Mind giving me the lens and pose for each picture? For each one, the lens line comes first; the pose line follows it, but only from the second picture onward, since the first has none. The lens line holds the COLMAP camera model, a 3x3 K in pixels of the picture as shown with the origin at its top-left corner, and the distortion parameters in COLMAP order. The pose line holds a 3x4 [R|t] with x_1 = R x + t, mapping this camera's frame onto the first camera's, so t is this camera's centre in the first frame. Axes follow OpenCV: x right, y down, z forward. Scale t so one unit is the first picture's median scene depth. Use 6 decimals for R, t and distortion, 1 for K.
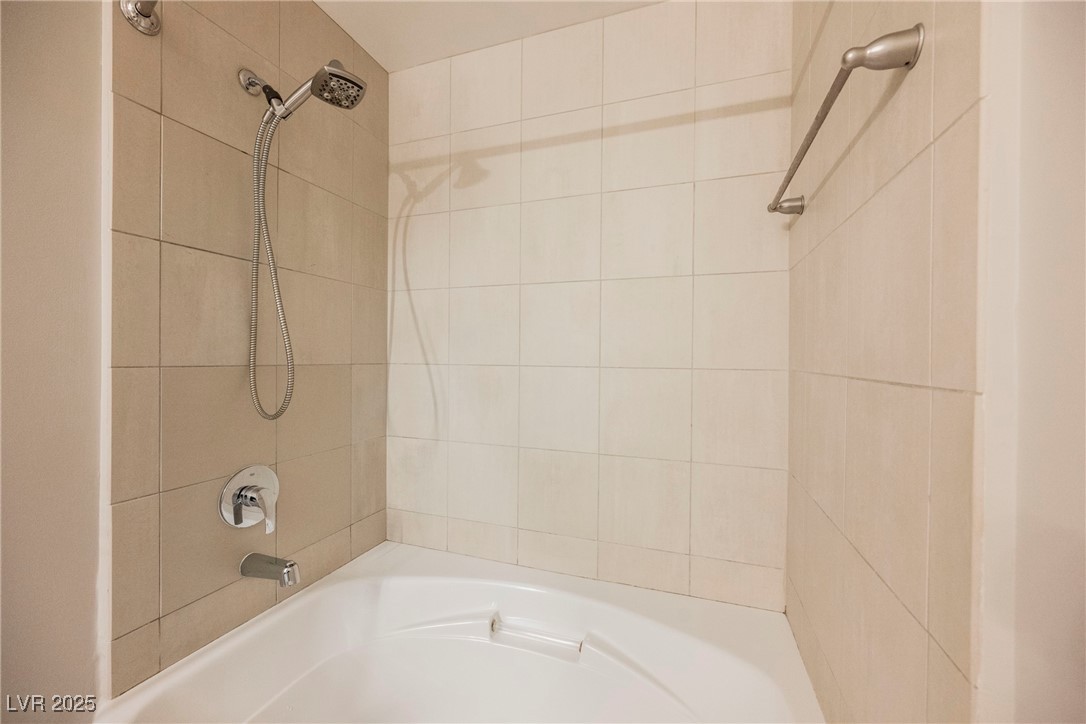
lens RADIAL K [[427.0, 0, 544.2], [0, 427.0, 362.1], [0, 0, 1]] dist [0.001060, 0.000137]
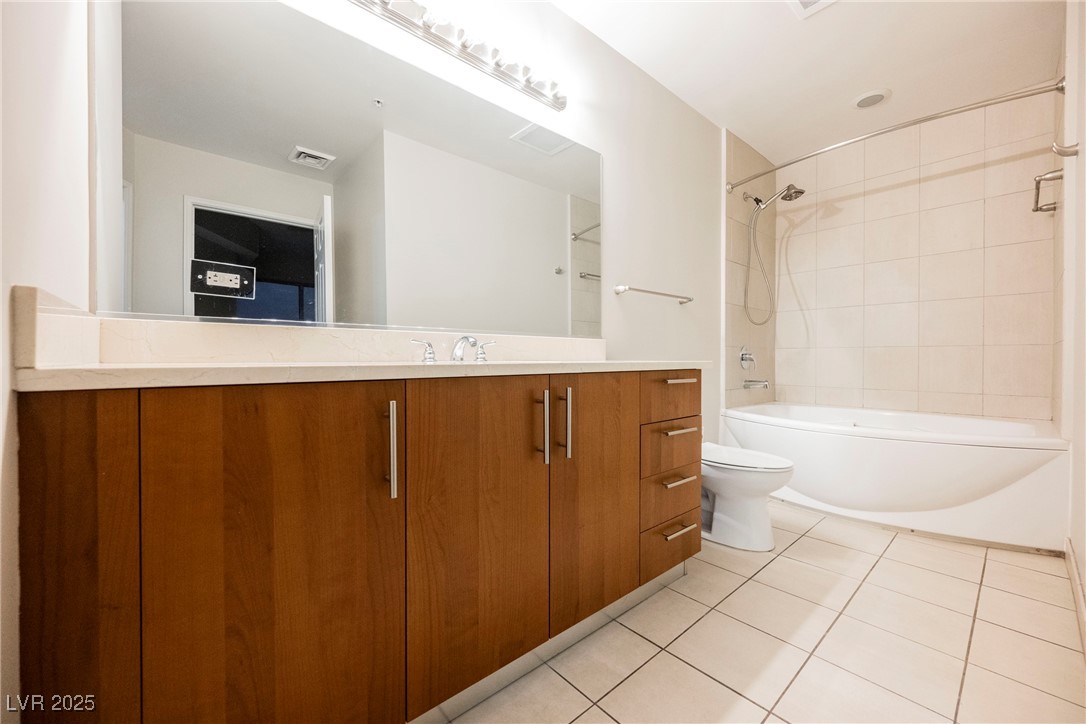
lens RADIAL K [[427.0, 0, 544.2], [0, 427.0, 362.1], [0, 0, 1]] dist [0.001060, 0.000137]
pose [[0.874864, -0.006548, -0.484324, -0.381569], [0.006098, 0.999978, -0.002506, 0.256312], [0.484330, -0.000761, 0.874885, -1.382758]]
